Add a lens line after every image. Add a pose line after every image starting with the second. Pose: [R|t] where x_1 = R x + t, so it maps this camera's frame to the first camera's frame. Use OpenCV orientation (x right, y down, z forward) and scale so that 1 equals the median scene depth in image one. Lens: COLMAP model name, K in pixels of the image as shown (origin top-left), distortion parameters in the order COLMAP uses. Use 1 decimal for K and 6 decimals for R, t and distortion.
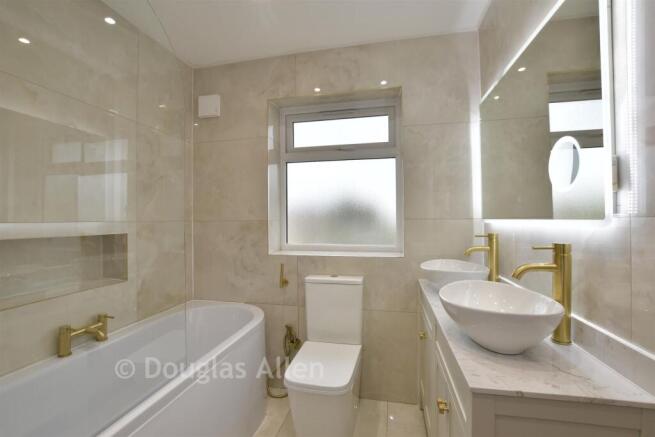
lens RADIAL K [[289.1, 0, 327.5], [0, 289.1, 218.5], [0, 0, 1]] dist [-0.035275, 0.005358]
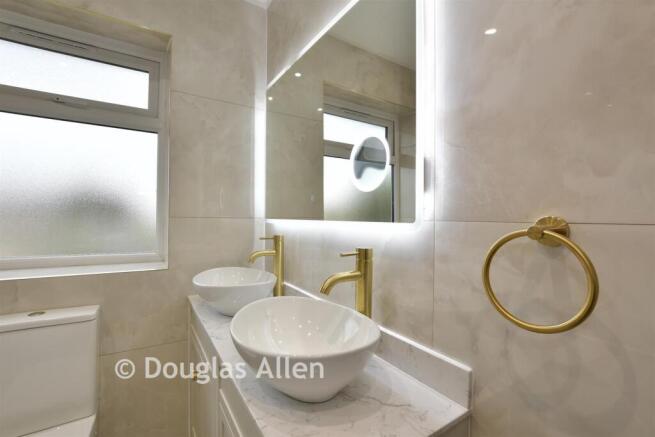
lens RADIAL K [[289.1, 0, 327.5], [0, 289.1, 218.5], [0, 0, 1]] dist [-0.035275, 0.005358]
pose [[0.712067, 0.014858, 0.701954, 0.047444], [-0.019998, 0.999800, -0.000875, -0.002153], [-0.701827, -0.013415, 0.712221, 0.221745]]
